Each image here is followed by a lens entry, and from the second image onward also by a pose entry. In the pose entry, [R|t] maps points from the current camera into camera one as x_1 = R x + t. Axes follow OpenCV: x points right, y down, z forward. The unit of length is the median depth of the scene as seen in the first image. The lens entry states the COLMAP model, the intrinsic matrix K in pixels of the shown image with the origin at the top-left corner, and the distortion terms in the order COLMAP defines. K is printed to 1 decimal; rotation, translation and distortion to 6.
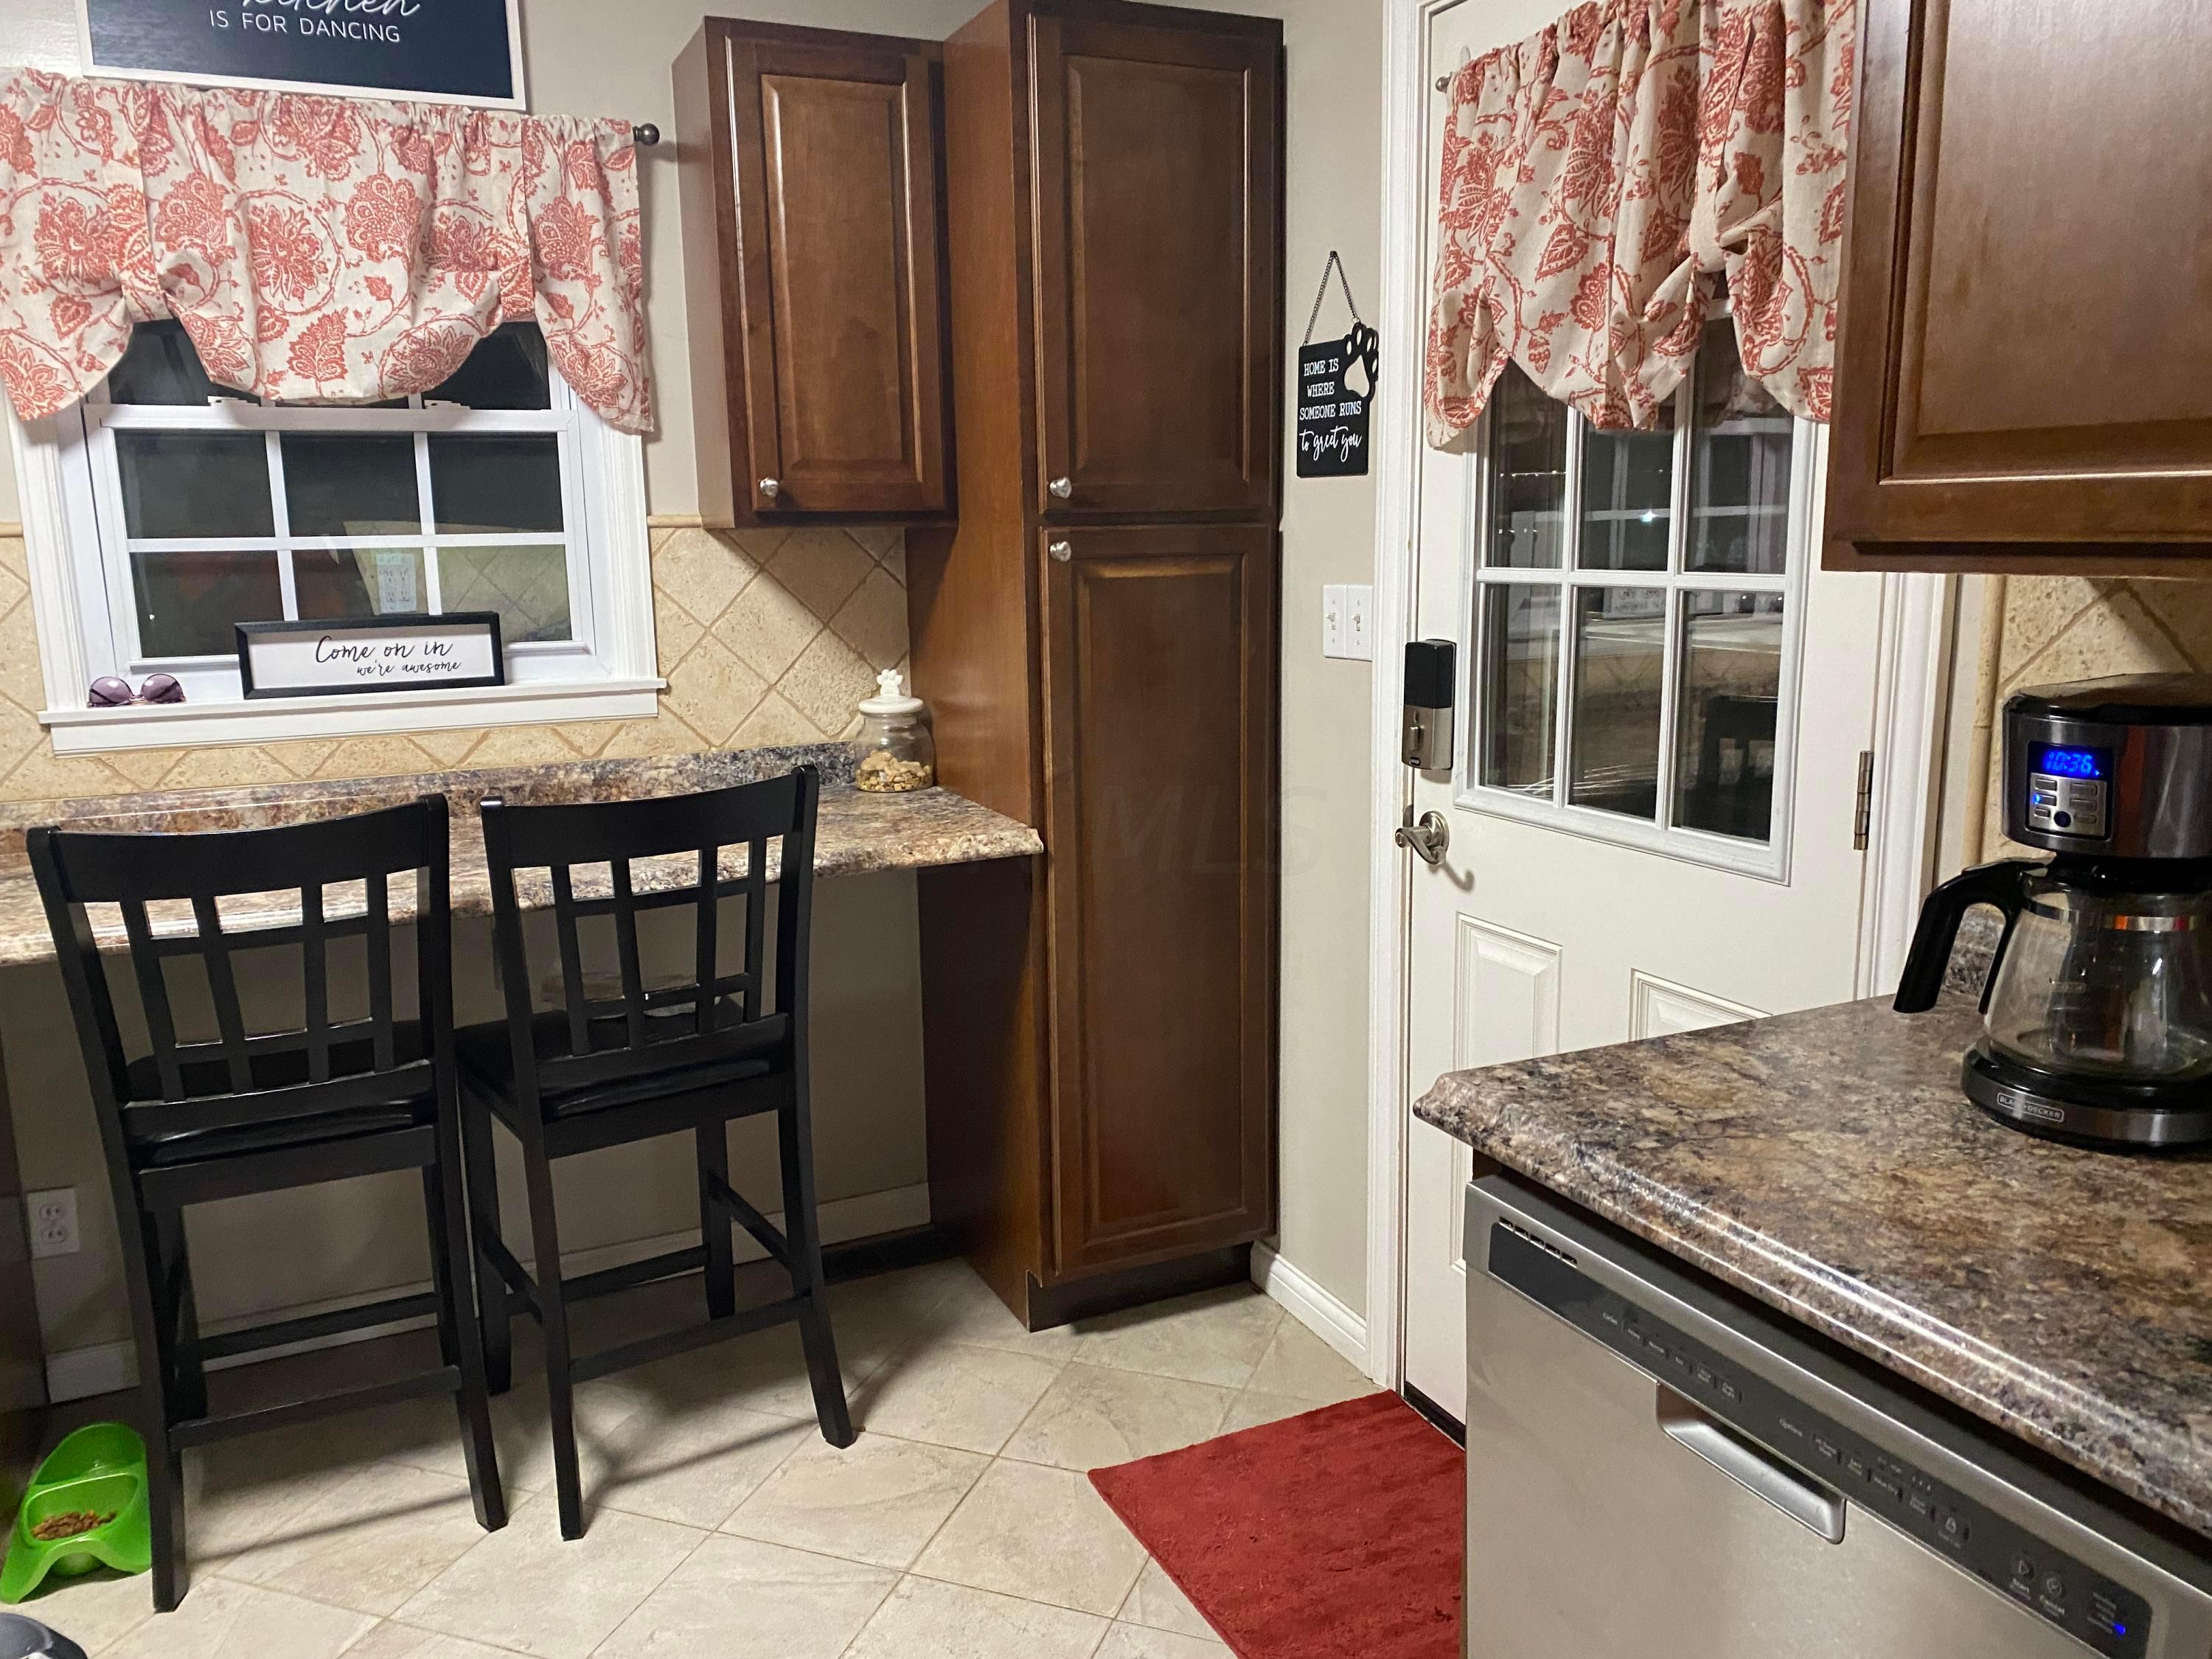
lens RADIAL K [[1662.3, 0, 1107.4], [0, 1662.3, 952.2], [0, 0, 1]] dist [0.024822, -0.015477]
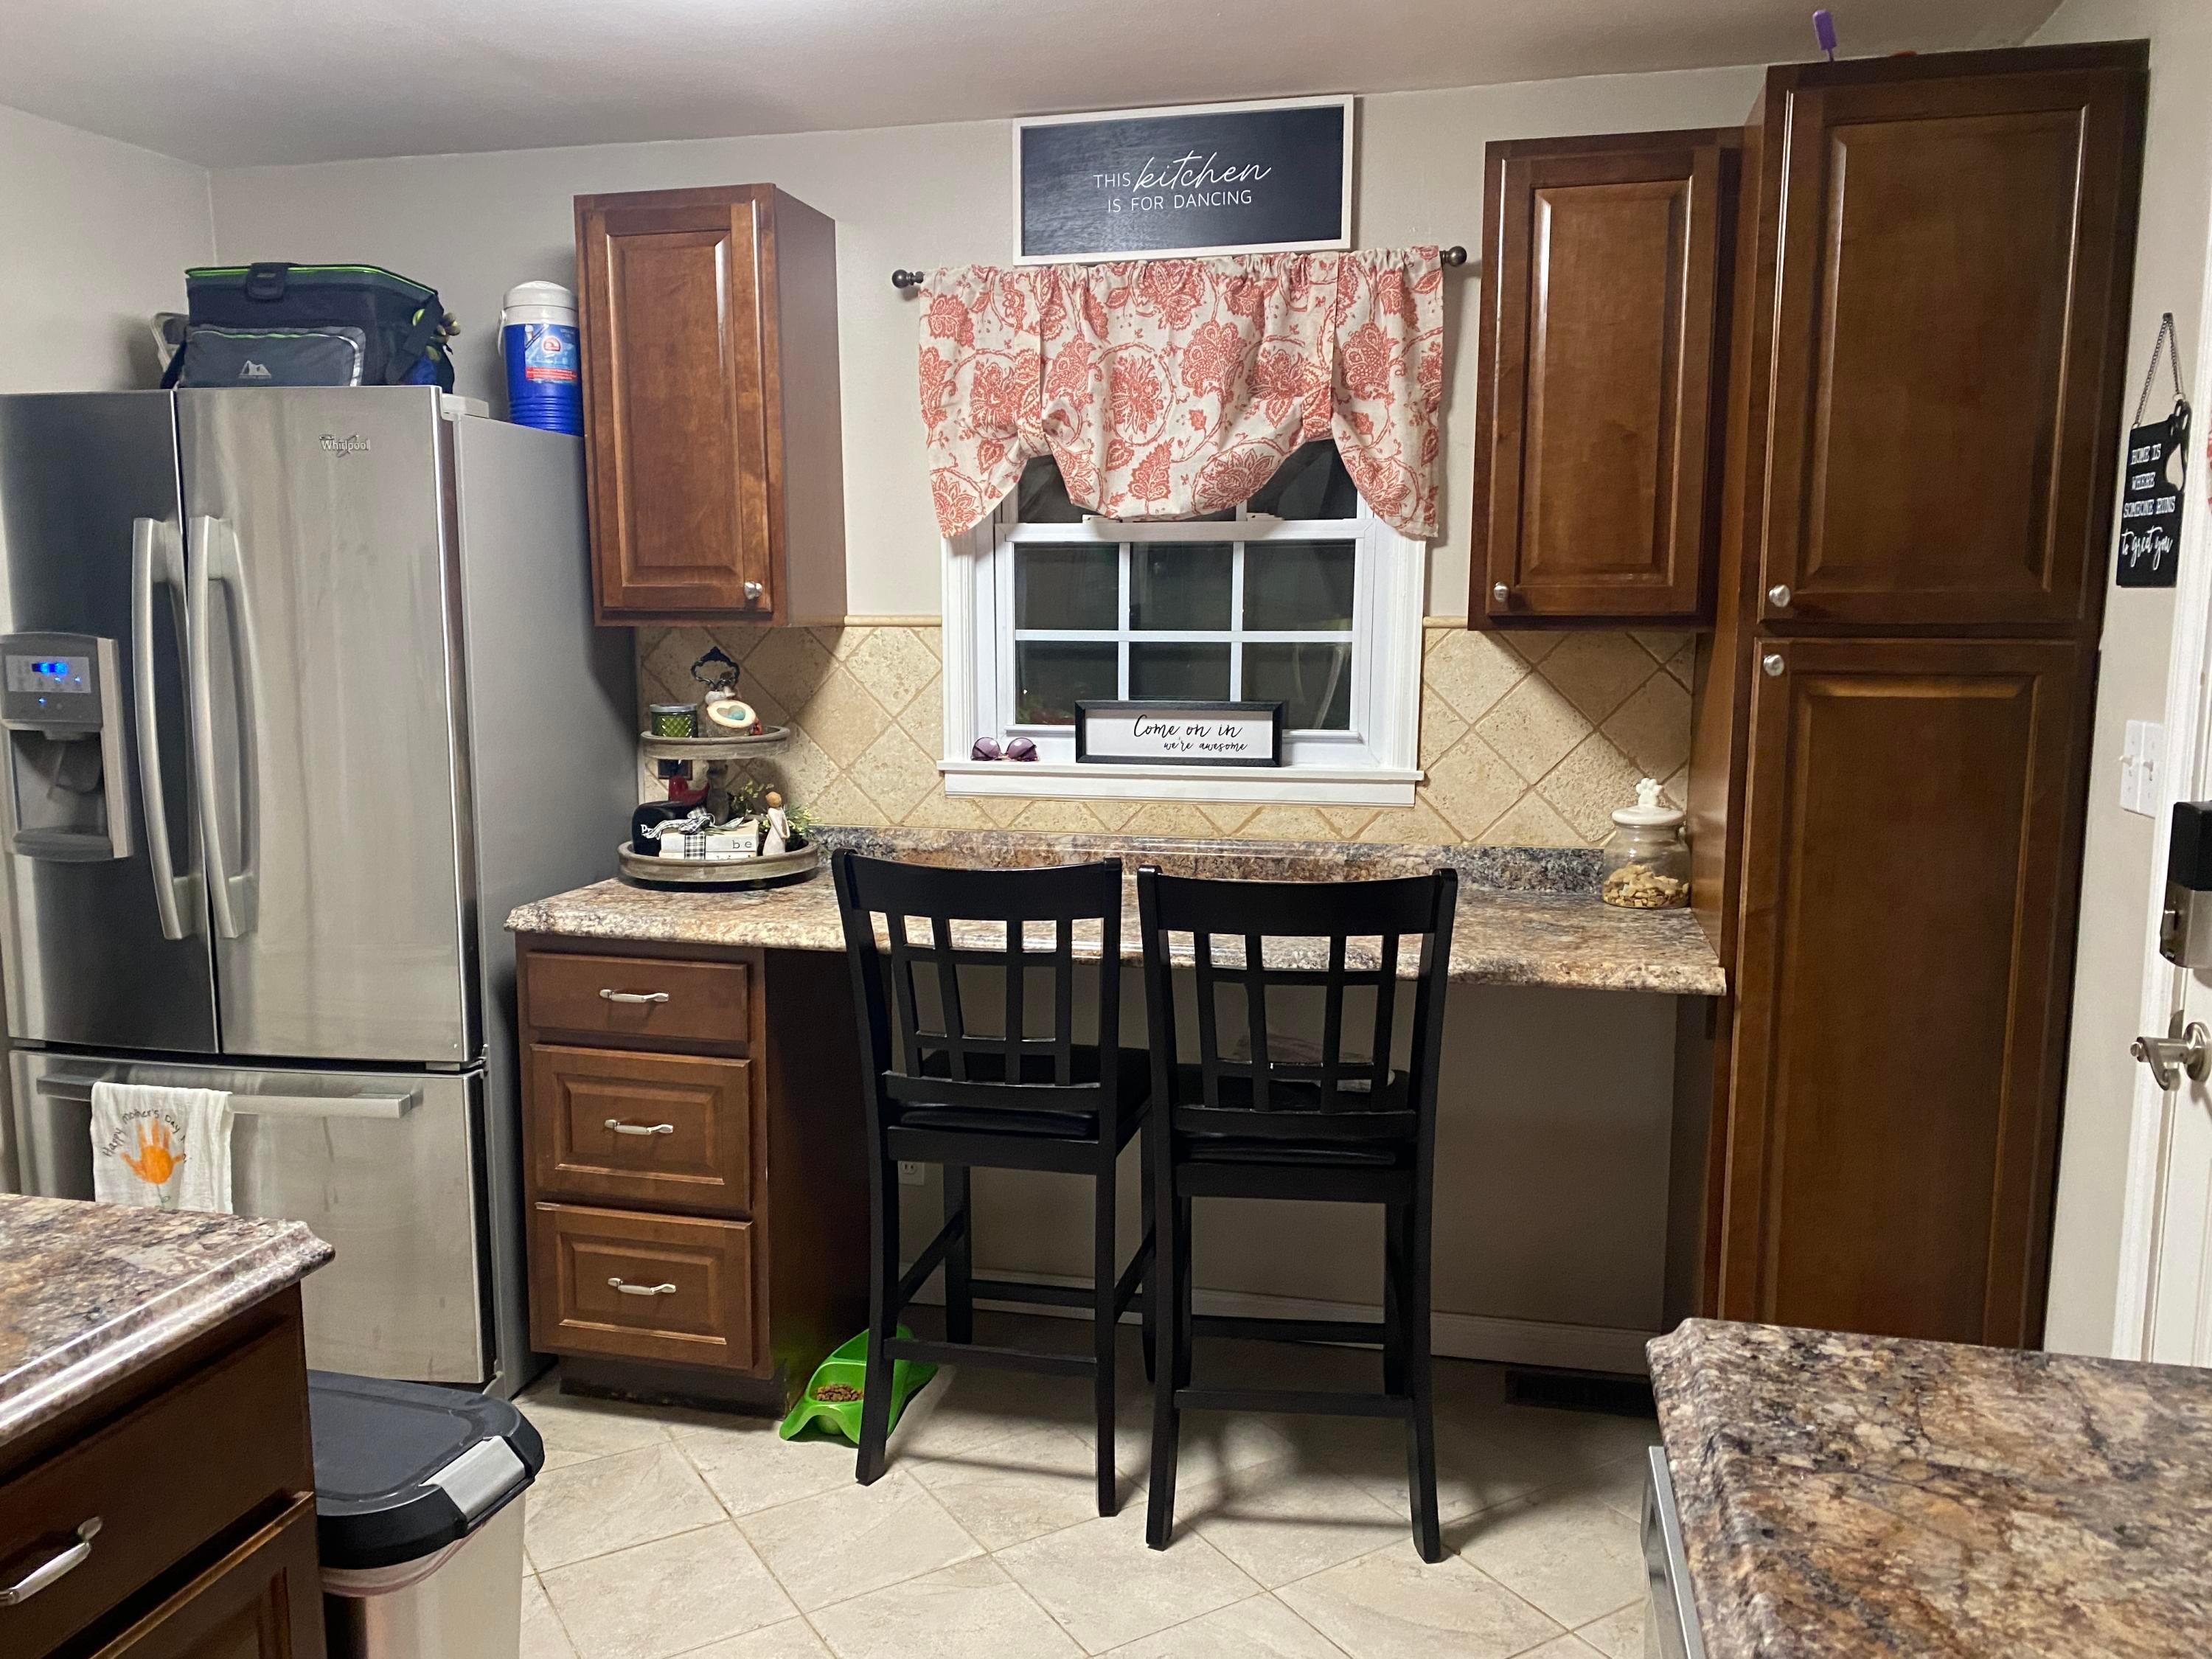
lens RADIAL K [[1671.7, 0, 1103.9], [0, 1671.7, 937.5], [0, 0, 1]] dist [0.136594, -0.202028]
pose [[0.783017, 0.139652, -0.606120, 0.260447], [-0.171795, 0.985120, 0.005042, -0.038292], [0.597805, 0.100180, 0.795357, 0.067023]]
